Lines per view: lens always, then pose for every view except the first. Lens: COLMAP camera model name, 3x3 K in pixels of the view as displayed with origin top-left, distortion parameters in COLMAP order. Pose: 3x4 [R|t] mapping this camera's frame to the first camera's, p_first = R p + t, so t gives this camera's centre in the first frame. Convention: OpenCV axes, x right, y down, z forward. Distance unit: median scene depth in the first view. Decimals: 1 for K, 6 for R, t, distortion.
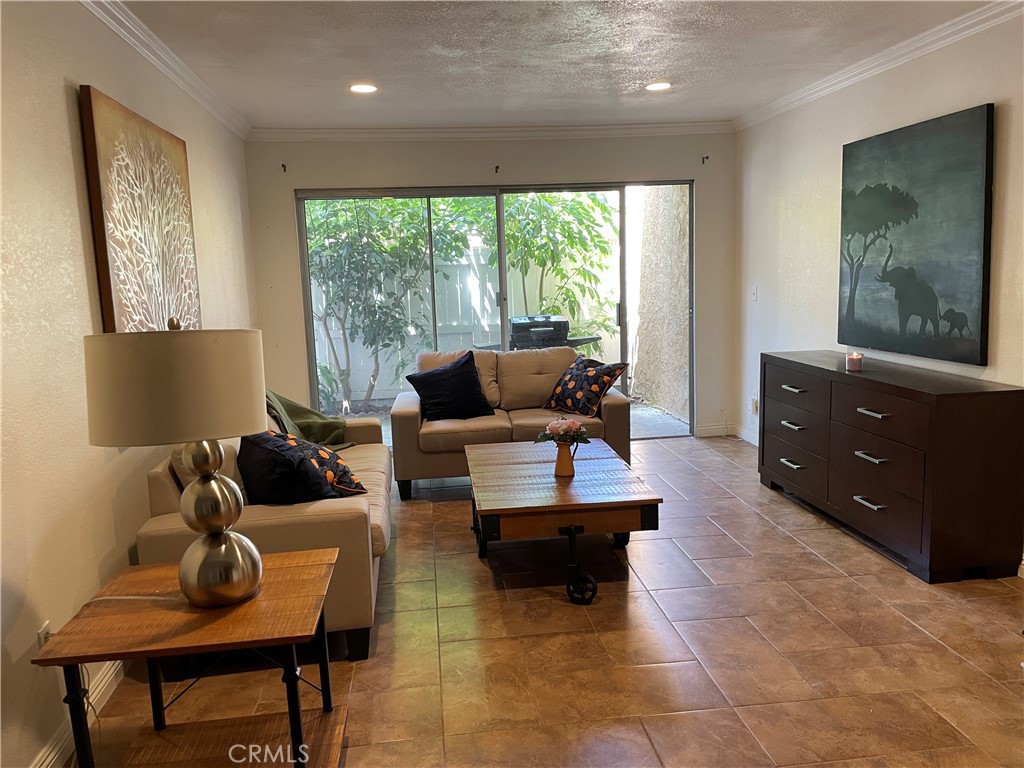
lens RADIAL K [[779.4, 0, 512.0], [0, 779.4, 384.0], [0, 0, 1]] dist [0.095950, -0.130820]
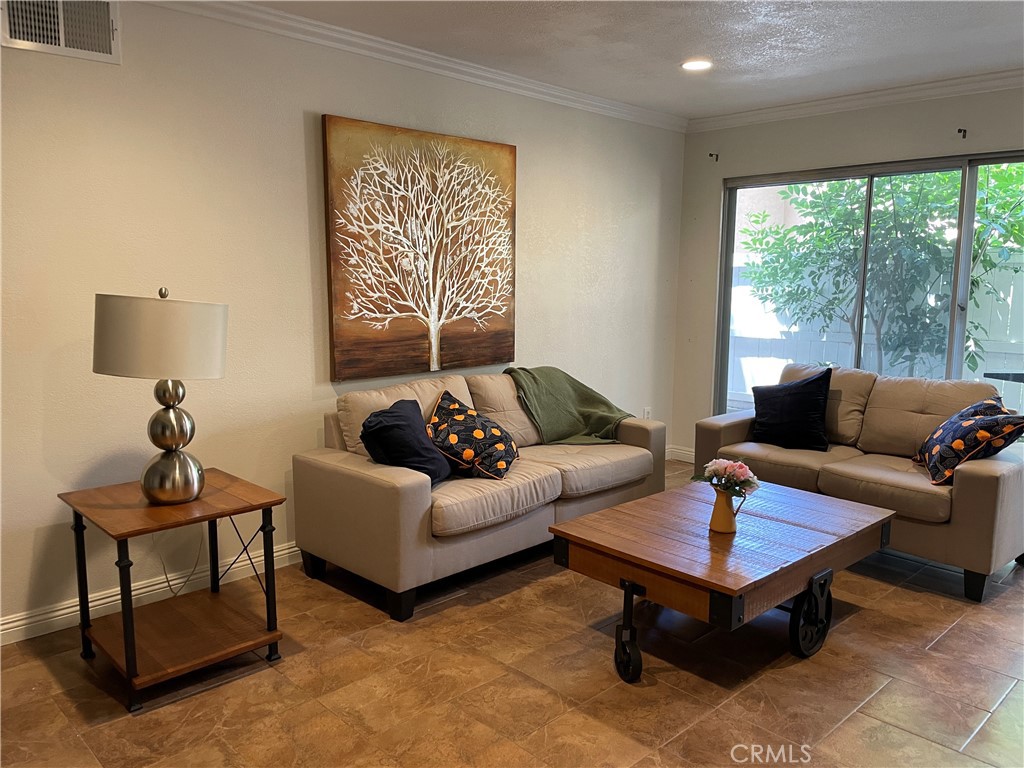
lens RADIAL K [[779.4, 0, 512.0], [0, 779.4, 384.0], [0, 0, 1]] dist [0.095950, -0.130820]
pose [[0.596134, 0.147627, -0.789196, 0.441946], [-0.142865, 0.986768, 0.076669, -0.046750], [0.790072, 0.067044, 0.609336, 0.280989]]
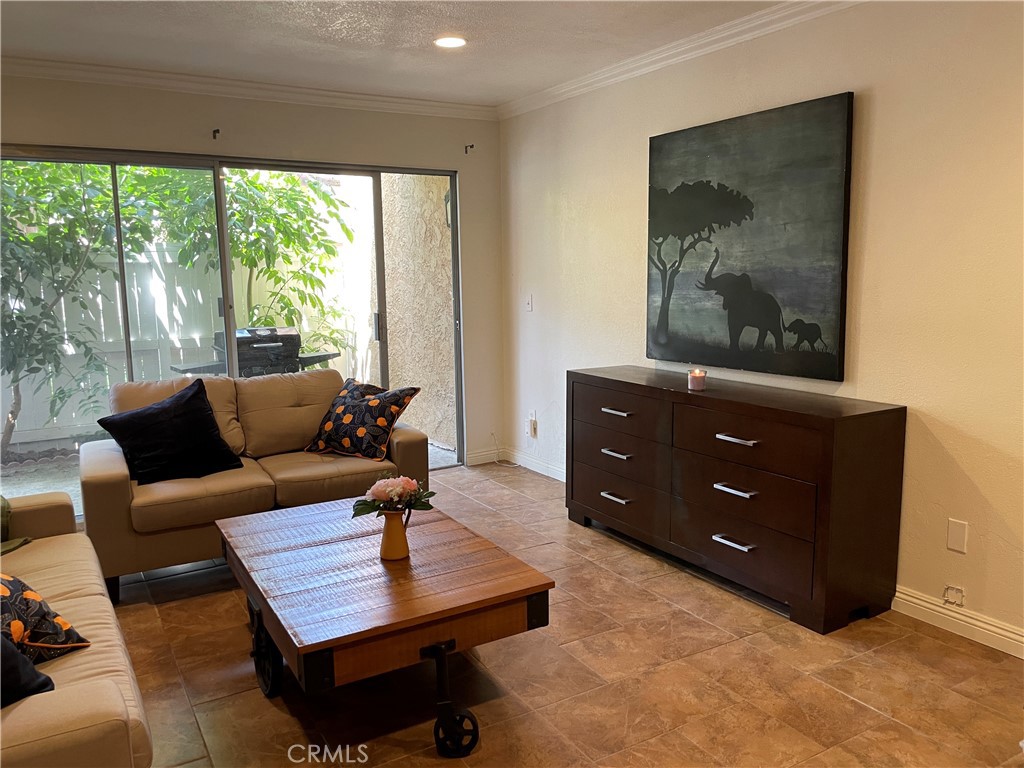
lens RADIAL K [[779.4, 0, 512.0], [0, 779.4, 384.0], [0, 0, 1]] dist [0.095950, -0.130820]
pose [[0.913091, -0.038151, 0.405966, -0.095189], [0.043140, 0.999064, -0.003143, -0.026095], [-0.405467, 0.020383, 0.913883, 0.250289]]
